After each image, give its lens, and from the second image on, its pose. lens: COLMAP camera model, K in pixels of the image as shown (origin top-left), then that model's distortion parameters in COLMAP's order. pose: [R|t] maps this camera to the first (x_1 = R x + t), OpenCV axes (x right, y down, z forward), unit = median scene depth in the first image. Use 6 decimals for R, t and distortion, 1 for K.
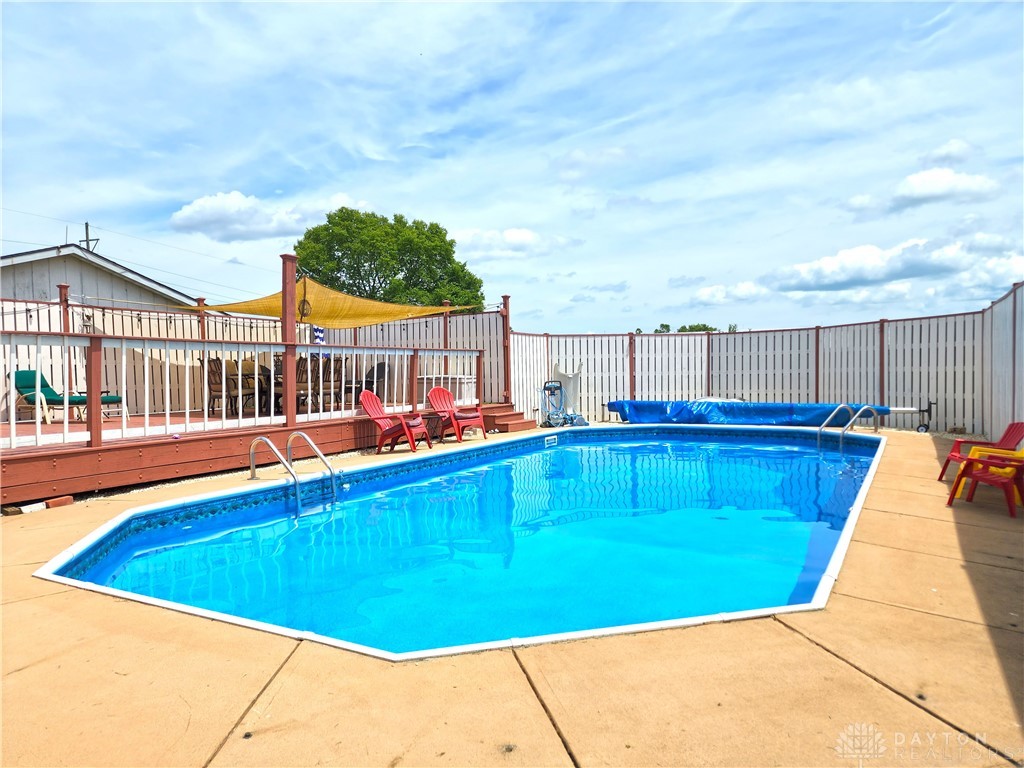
lens RADIAL K [[697.8, 0, 514.3], [0, 697.8, 382.8], [0, 0, 1]] dist [0.042806, 0.000996]
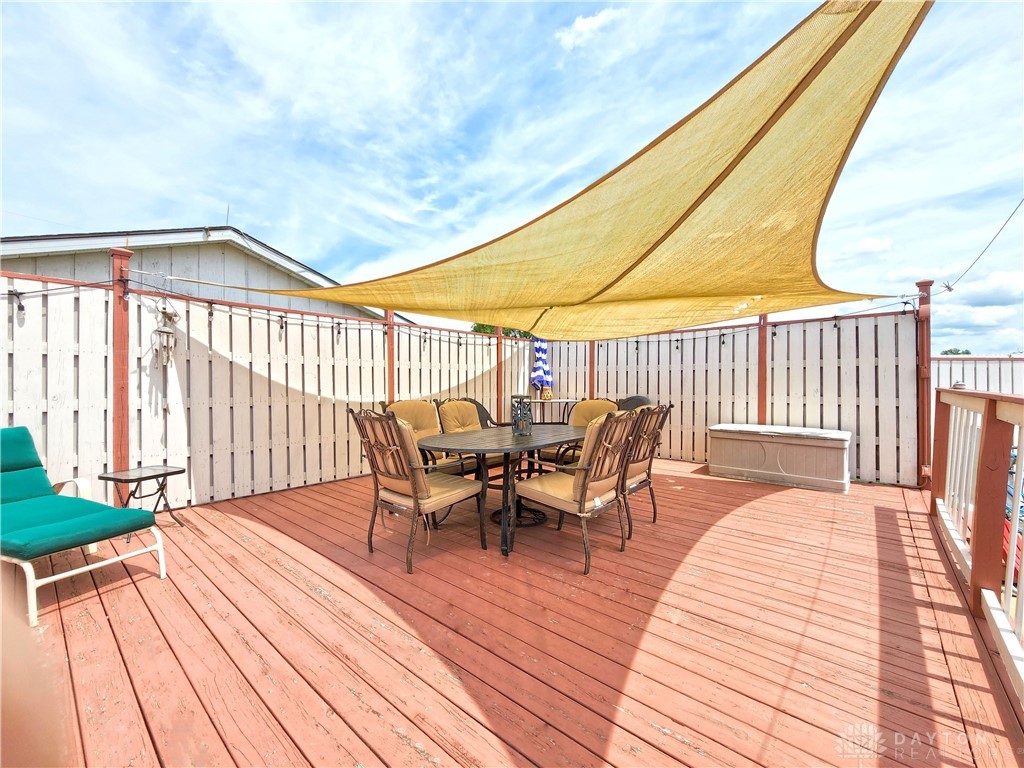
lens RADIAL K [[416.7, 0, 513.7], [0, 416.7, 384.0], [0, 0, 1]] dist [-0.000074, -0.000357]
pose [[0.980369, 0.018602, -0.196290, -0.257731], [-0.020727, 0.999747, -0.008779, -0.039823], [0.196077, 0.012675, 0.980507, 0.651390]]
